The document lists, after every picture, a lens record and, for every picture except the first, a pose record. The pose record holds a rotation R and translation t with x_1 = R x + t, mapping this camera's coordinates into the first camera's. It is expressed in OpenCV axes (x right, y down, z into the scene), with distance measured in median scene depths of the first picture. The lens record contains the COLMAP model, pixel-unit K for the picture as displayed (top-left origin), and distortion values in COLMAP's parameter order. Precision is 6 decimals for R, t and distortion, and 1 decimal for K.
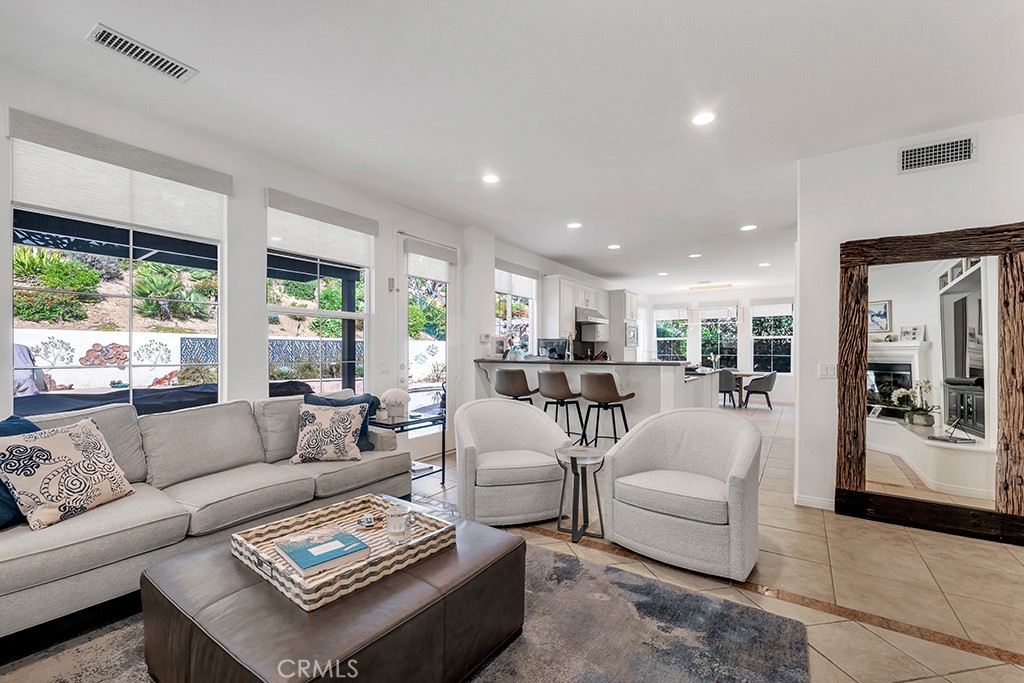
lens RADIAL K [[430.8, 0, 510.6], [0, 430.8, 347.0], [0, 0, 1]] dist [0.001583, 0.000034]
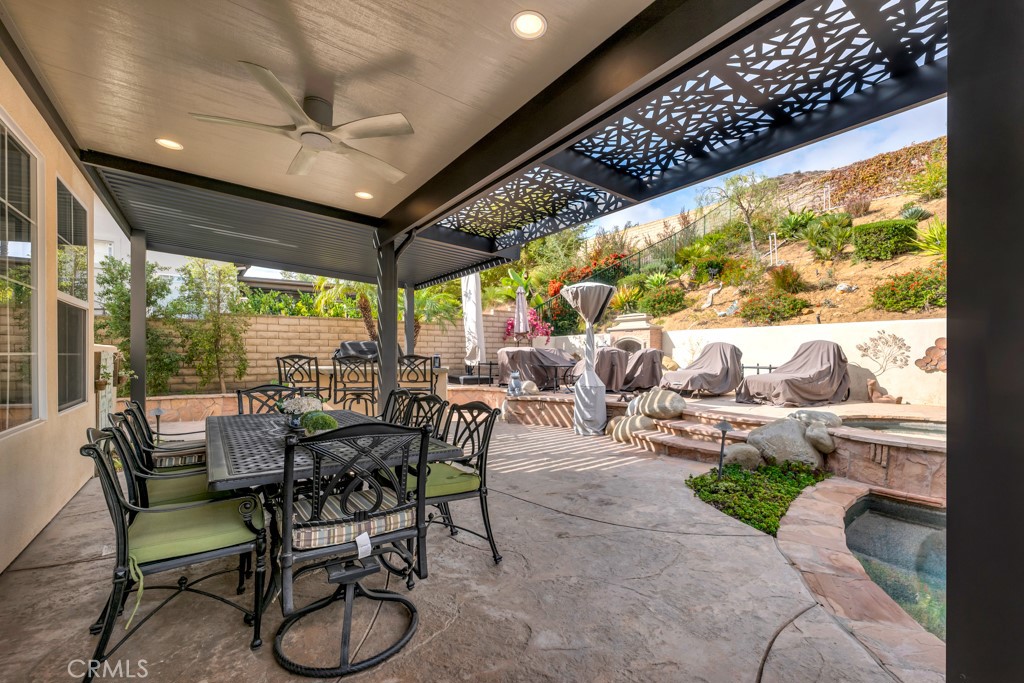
lens RADIAL K [[434.2, 0, 509.5], [0, 434.2, 357.0], [0, 0, 1]] dist [0.002718, 0.000188]
pose [[-0.371917, 0.005502, -0.928250, -0.113711], [0.006849, 0.999971, 0.003183, 0.014278], [0.928241, -0.005174, -0.371944, 0.643592]]
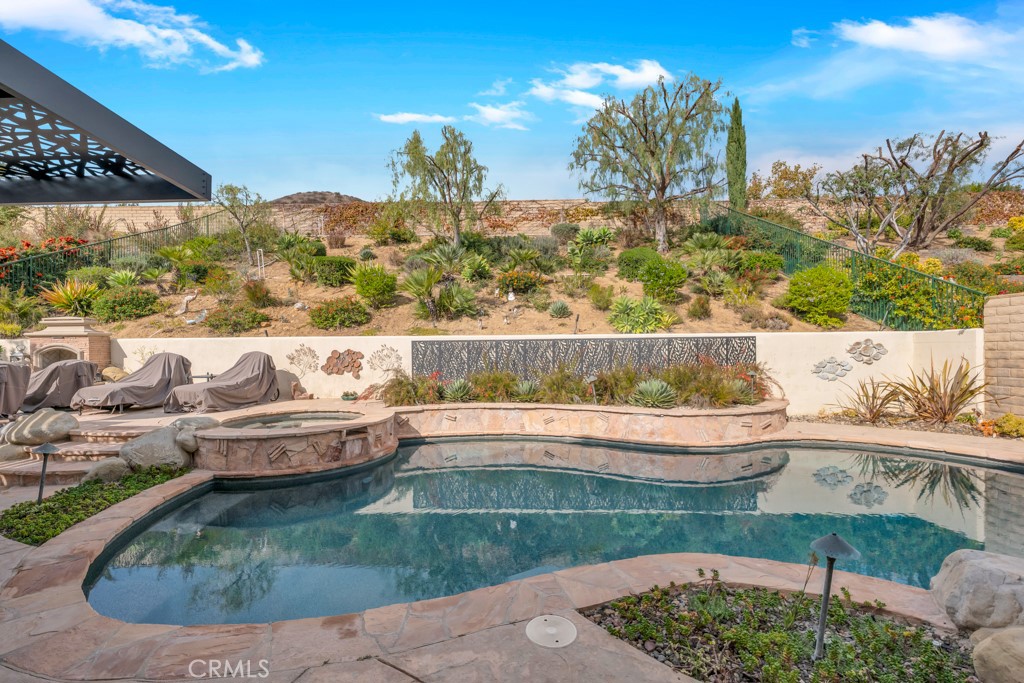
lens RADIAL K [[428.4, 0, 508.9], [0, 428.4, 354.3], [0, 0, 1]] dist [-0.001721, -0.000573]
pose [[0.532648, 0.000082, -0.846337, 0.007738], [0.018746, 0.999754, 0.011894, -0.003159], [0.846129, -0.022201, 0.532515, 0.831667]]
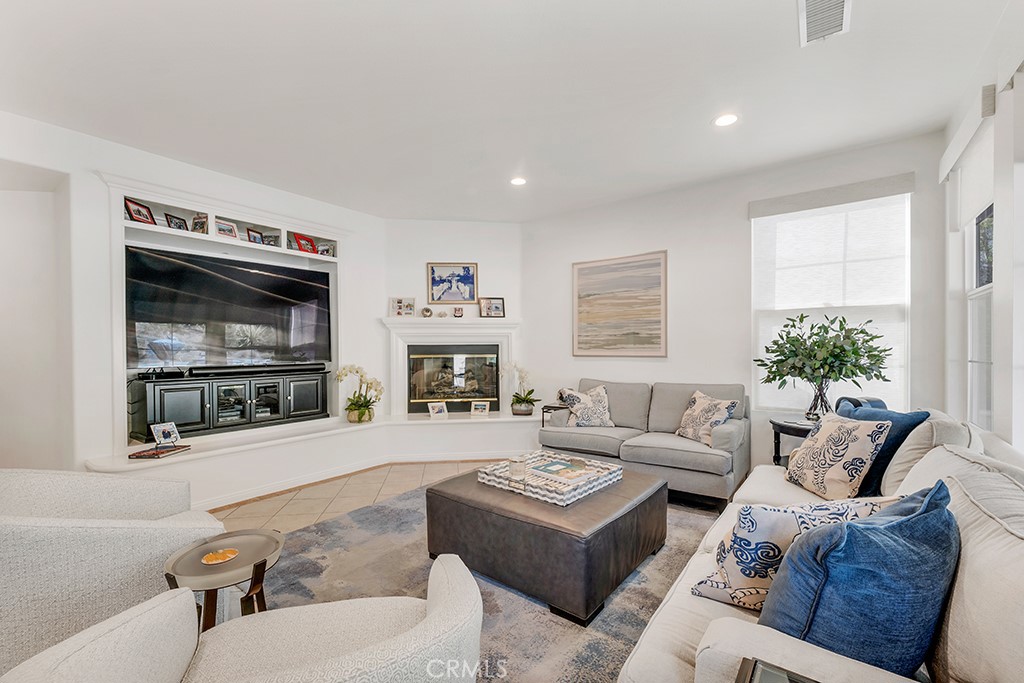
lens RADIAL K [[428.4, 0, 508.9], [0, 428.4, 354.3], [0, 0, 1]] dist [-0.001721, -0.000573]
pose [[-0.998348, 0.003363, 0.057350, -0.055041], [0.003514, 0.999991, 0.002522, 0.004534], [-0.057341, 0.002720, -0.998351, 0.426729]]
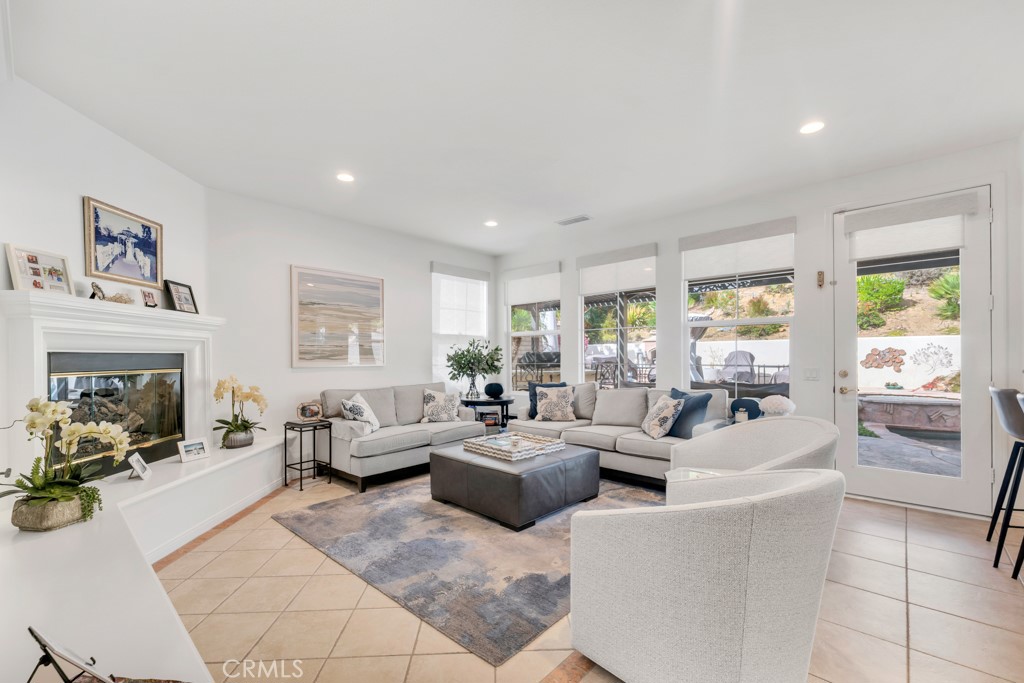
lens RADIAL K [[430.5, 0, 511.4], [0, 430.5, 356.6], [0, 0, 1]] dist [0.003494, 0.000222]
pose [[-0.145871, -0.000703, -0.989303, 0.299127], [0.015875, 0.999869, -0.003052, 0.001757], [0.989176, -0.016150, -0.145841, 0.224962]]
